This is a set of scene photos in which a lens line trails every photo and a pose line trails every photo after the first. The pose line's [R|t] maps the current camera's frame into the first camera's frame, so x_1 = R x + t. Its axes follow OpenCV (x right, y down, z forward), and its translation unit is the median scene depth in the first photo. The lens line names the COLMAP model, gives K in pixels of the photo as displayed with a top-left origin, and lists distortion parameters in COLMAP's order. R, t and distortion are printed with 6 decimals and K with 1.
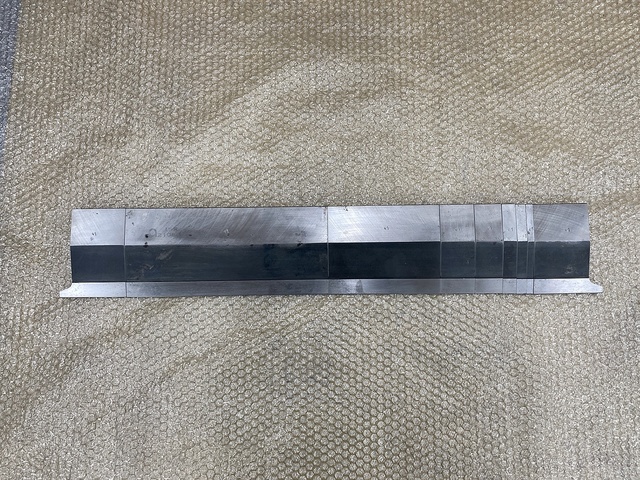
lens RADIAL K [[544.3, 0, 320.0], [0, 544.3, 240.0], [0, 0, 1]] dist [0.007928, 0.001671]
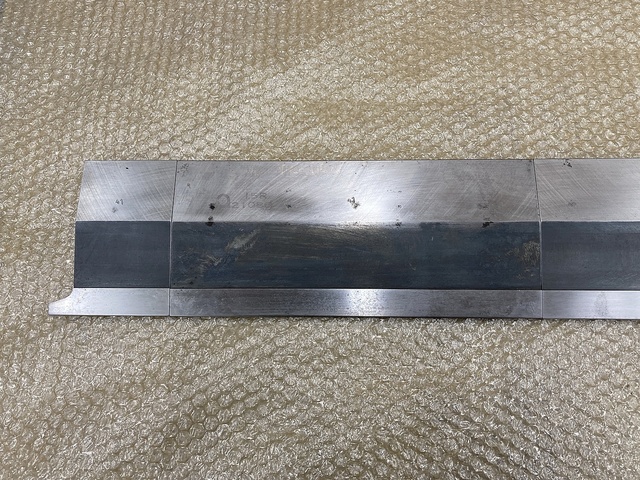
lens RADIAL K [[544.3, 0, 320.0], [0, 544.3, 240.0], [0, 0, 1]] dist [0.007928, 0.001671]
pose [[0.999570, 0.017607, -0.023463, -0.192636], [-0.020890, 0.988775, -0.147944, 0.107322], [0.020595, 0.148370, 0.988717, 0.451938]]
